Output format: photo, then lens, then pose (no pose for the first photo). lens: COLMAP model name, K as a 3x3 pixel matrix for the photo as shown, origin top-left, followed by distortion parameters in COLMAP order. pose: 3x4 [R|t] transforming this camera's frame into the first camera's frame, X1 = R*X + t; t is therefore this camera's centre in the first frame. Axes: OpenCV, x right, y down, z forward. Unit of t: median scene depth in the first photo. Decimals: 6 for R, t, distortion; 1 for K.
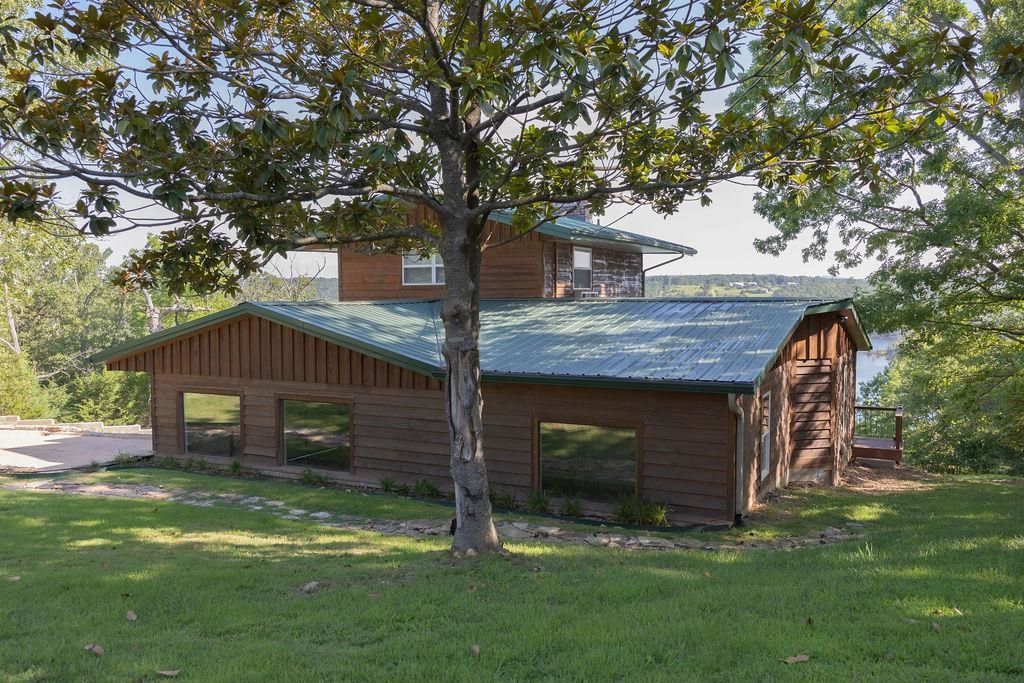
lens RADIAL K [[808.2, 0, 511.9], [0, 808.2, 341.6], [0, 0, 1]] dist [0.013237, 0.001418]
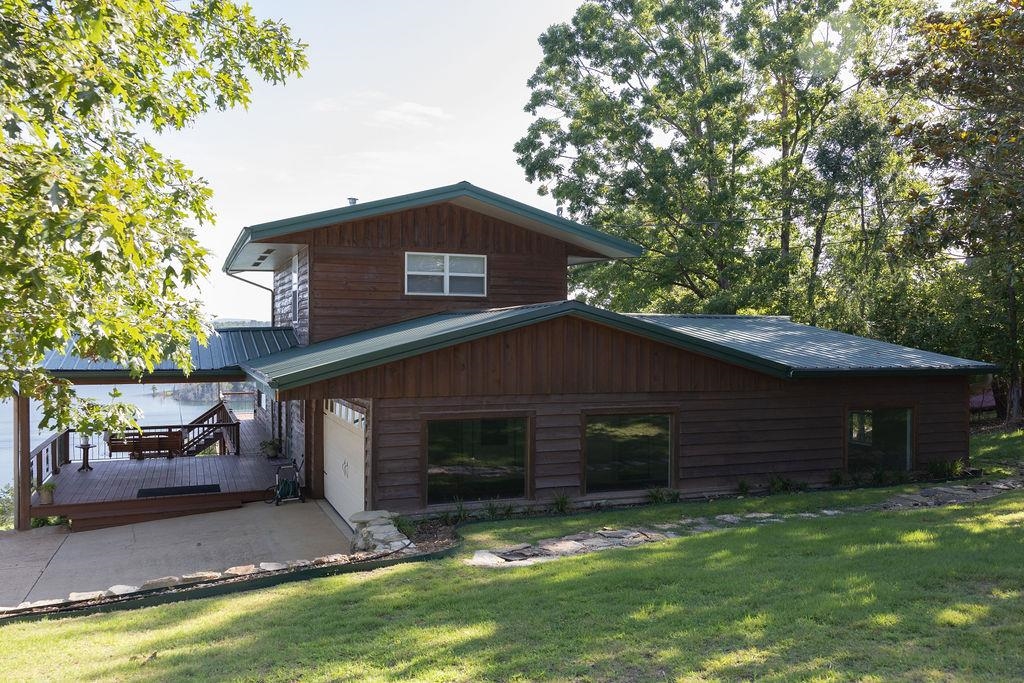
lens RADIAL K [[808.2, 0, 512.9], [0, 808.2, 341.3], [0, 0, 1]] dist [0.013237, 0.001418]
pose [[0.665779, 0.000962, 0.746148, -0.754843], [0.037960, 0.998661, -0.035159, 0.015075], [-0.745182, 0.051732, 0.664851, 0.377190]]
